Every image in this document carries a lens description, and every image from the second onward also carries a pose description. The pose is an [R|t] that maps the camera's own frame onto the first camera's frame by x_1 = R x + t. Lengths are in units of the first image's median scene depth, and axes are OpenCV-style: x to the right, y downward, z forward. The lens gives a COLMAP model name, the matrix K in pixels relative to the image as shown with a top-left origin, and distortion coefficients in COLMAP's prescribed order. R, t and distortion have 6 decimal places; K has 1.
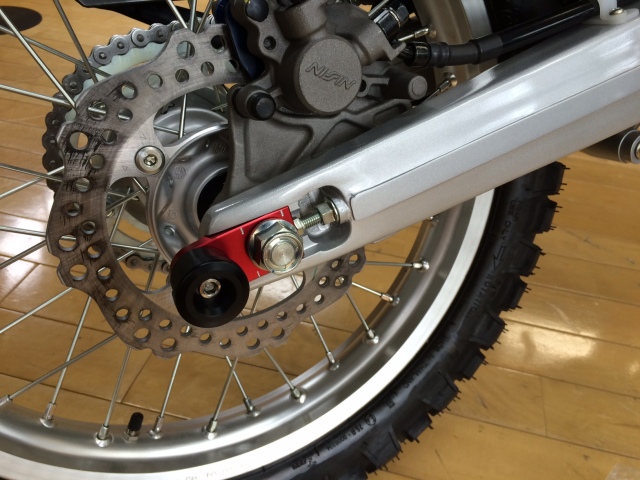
lens RADIAL K [[560.8, 0, 323.1], [0, 560.8, 242.9], [0, 0, 1]] dist [0.060172, -0.076658]
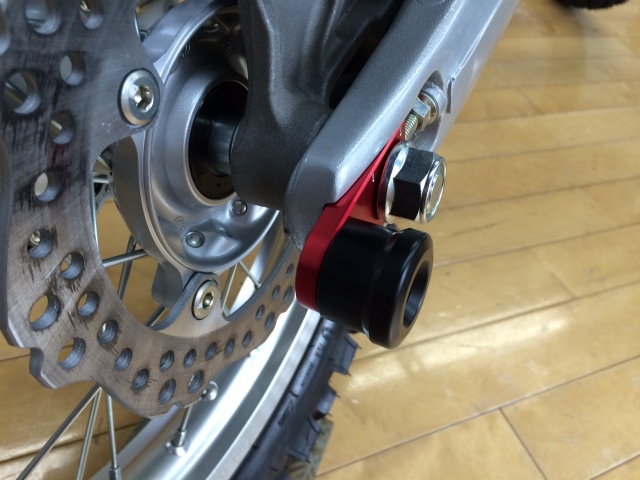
lens RADIAL K [[560.8, 0, 320.8], [0, 560.8, 241.1], [0, 0, 1]] dist [0.060172, -0.076658]
pose [[0.792253, -0.366960, 0.487519, -0.418434], [0.239780, 0.921913, 0.304273, -0.127383], [-0.561106, -0.124164, 0.818378, 0.422386]]
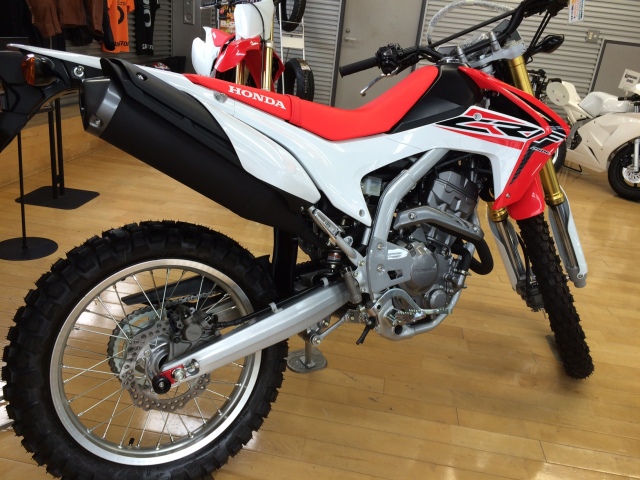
lens RADIAL K [[560.8, 0, 321.2], [0, 560.8, 237.3], [0, 0, 1]] dist [0.060172, -0.076658]
pose [[0.995921, -0.001547, 0.090221, 0.472406], [0.026292, 0.961443, -0.273743, 0.161101], [-0.086319, 0.274998, 0.957562, -2.694329]]
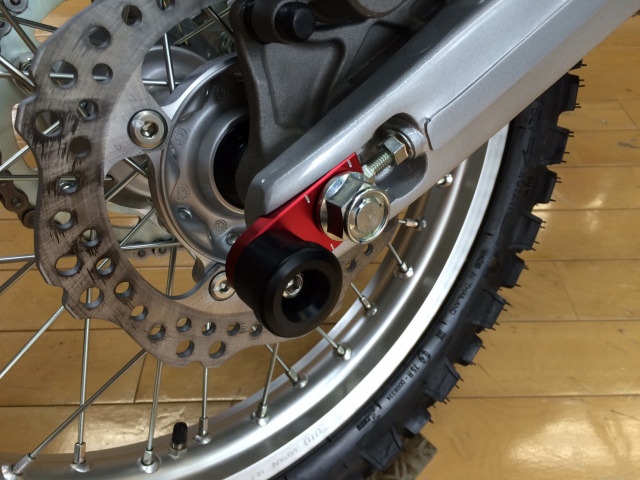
lens RADIAL K [[560.8, 0, 324.3], [0, 560.8, 244.0], [0, 0, 1]] dist [0.060172, -0.076658]
pose [[0.966947, -0.233632, 0.102123, -0.173008], [0.215900, 0.963294, 0.159537, -0.062887], [-0.135647, -0.132216, 0.981896, 0.204739]]
